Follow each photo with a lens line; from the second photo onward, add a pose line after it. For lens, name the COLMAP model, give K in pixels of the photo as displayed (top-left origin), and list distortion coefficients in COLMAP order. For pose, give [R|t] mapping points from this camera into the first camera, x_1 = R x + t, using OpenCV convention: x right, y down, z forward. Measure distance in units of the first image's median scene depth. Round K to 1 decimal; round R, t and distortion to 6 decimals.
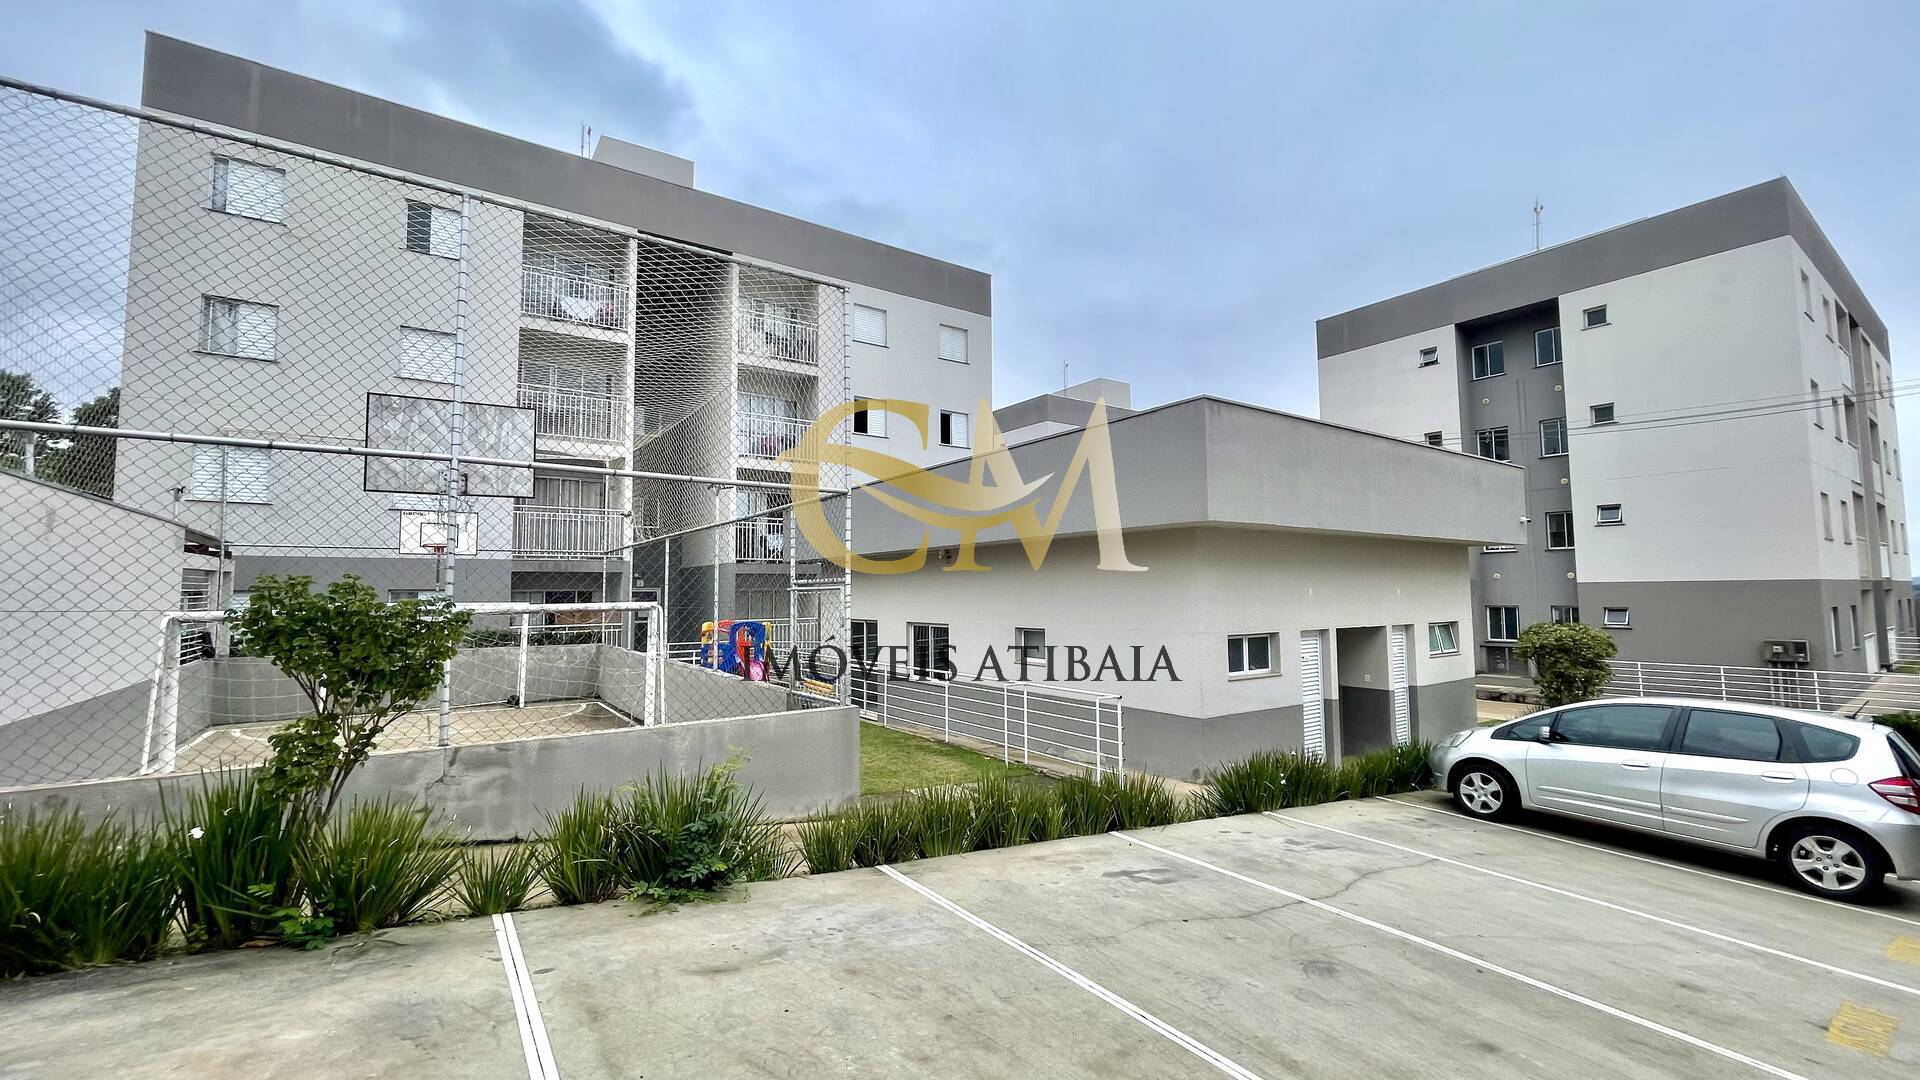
lens RADIAL K [[775.9, 0, 961.3], [0, 775.9, 537.8], [0, 0, 1]] dist [-0.003266, 0.000808]
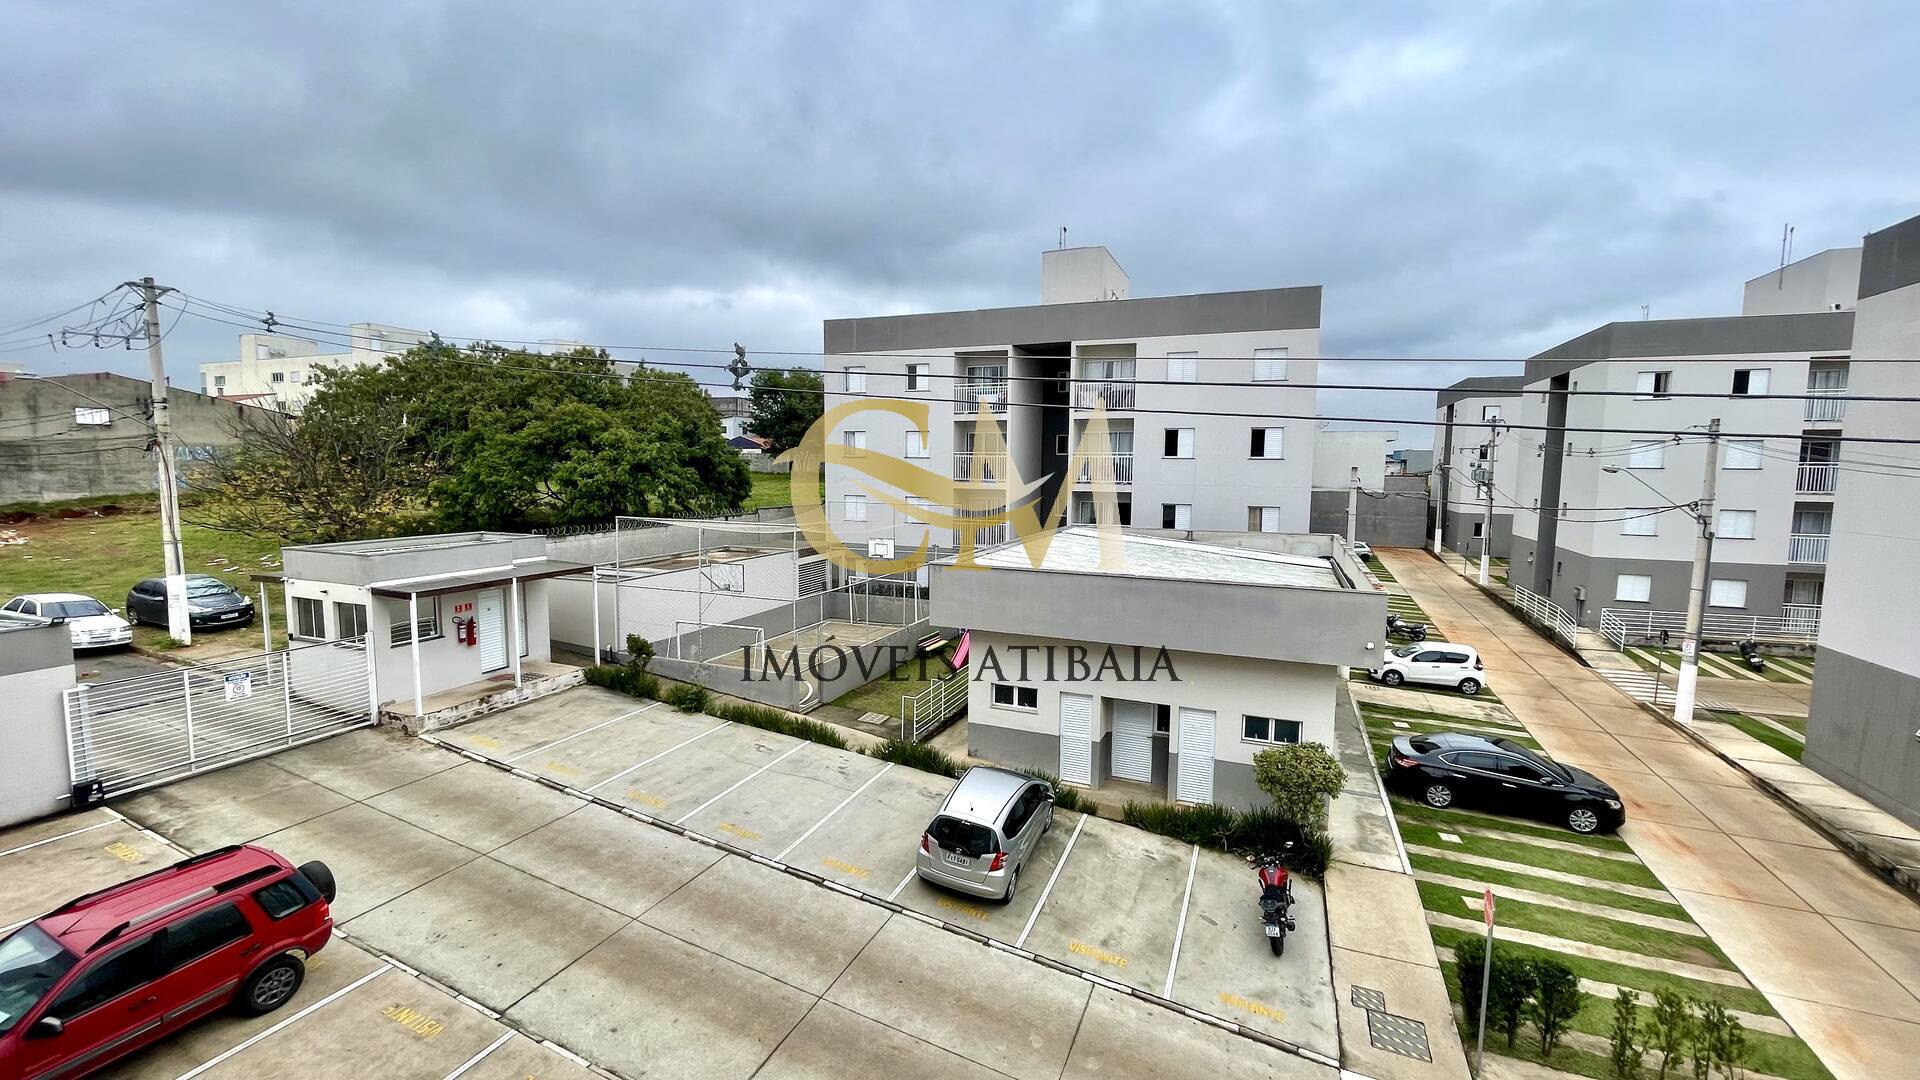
lens RADIAL K [[775.9, 0, 961.3], [0, 775.9, 537.8], [0, 0, 1]] dist [-0.003266, 0.000808]
pose [[0.543432, 0.092689, -0.834320, 0.795731], [0.045912, 0.989116, 0.139791, -0.207621], [0.838197, -0.114272, 0.533262, 0.010298]]
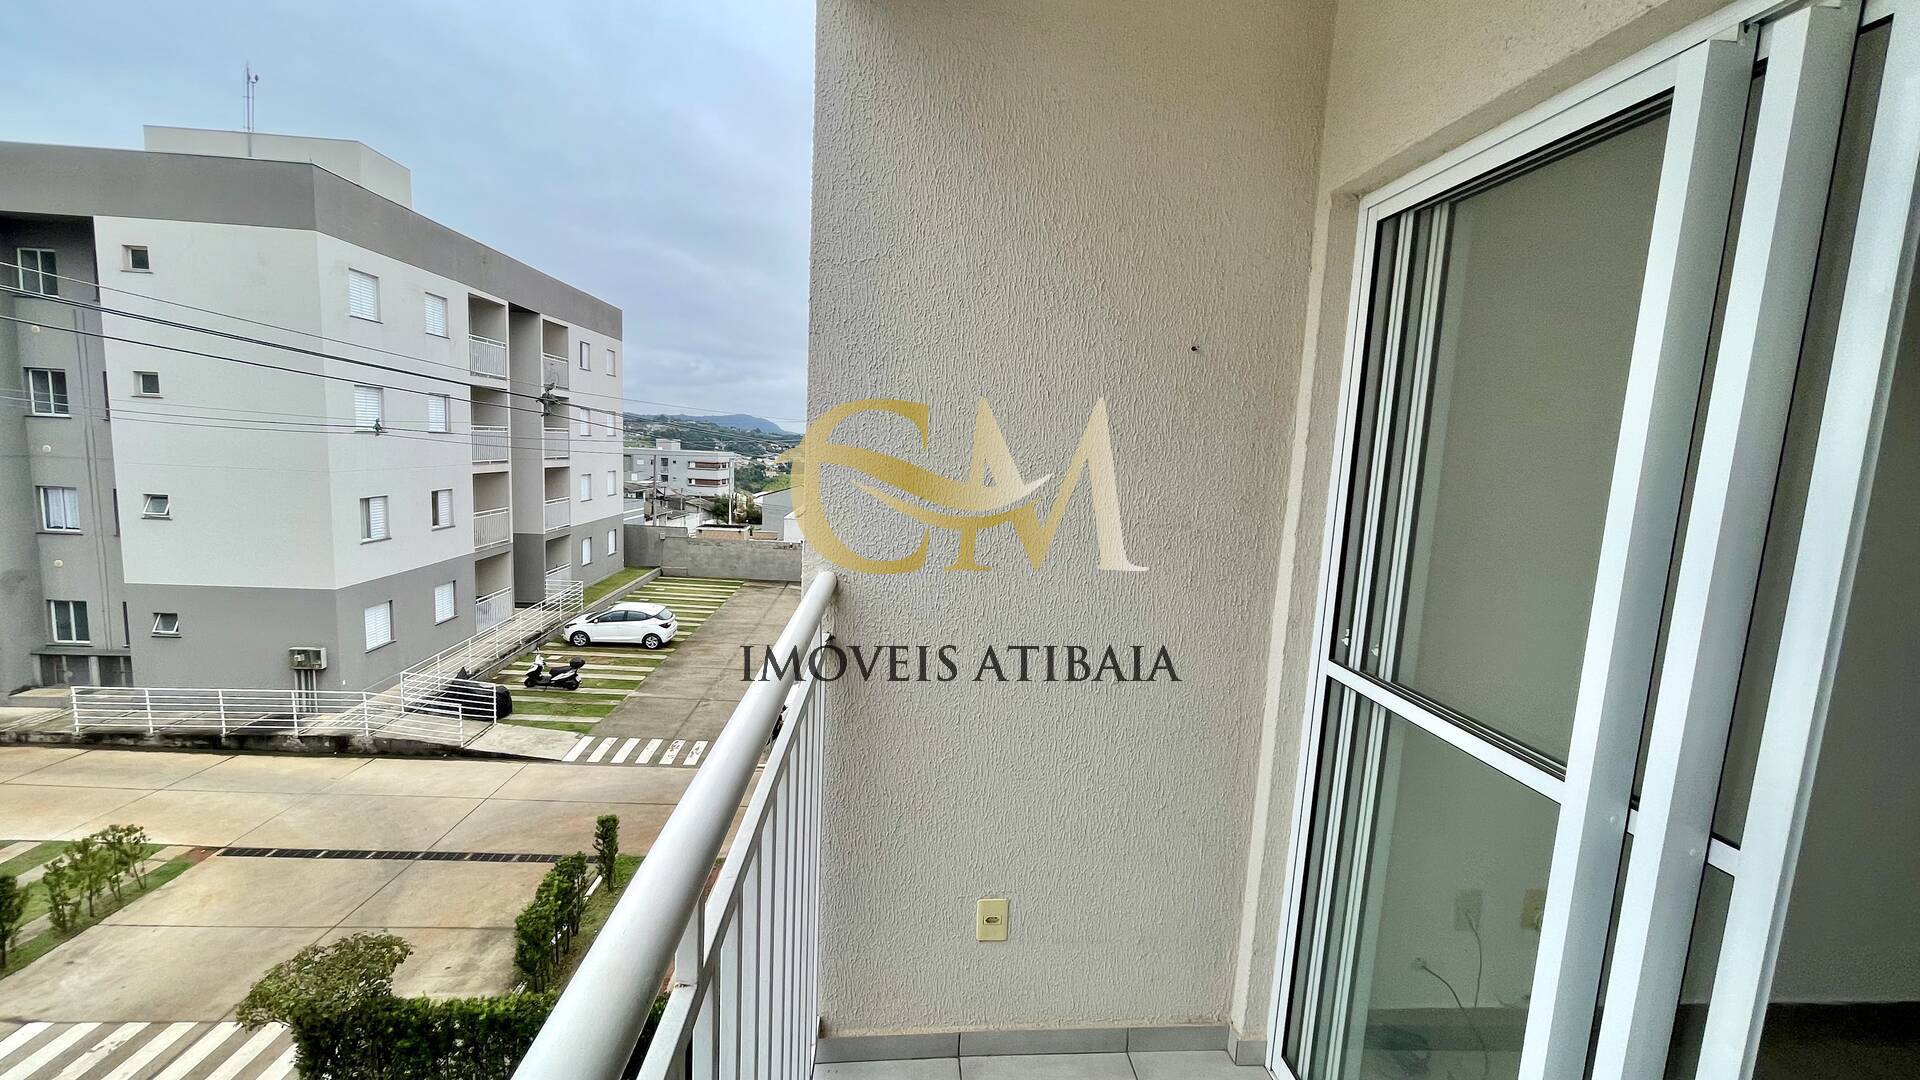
lens RADIAL K [[775.9, 0, 961.3], [0, 775.9, 537.8], [0, 0, 1]] dist [-0.003266, 0.000808]
pose [[0.507777, -0.072621, 0.858422, 0.541320], [-0.112897, 0.982238, 0.149877, -0.217638], [-0.854059, -0.173017, 0.490559, -0.172512]]
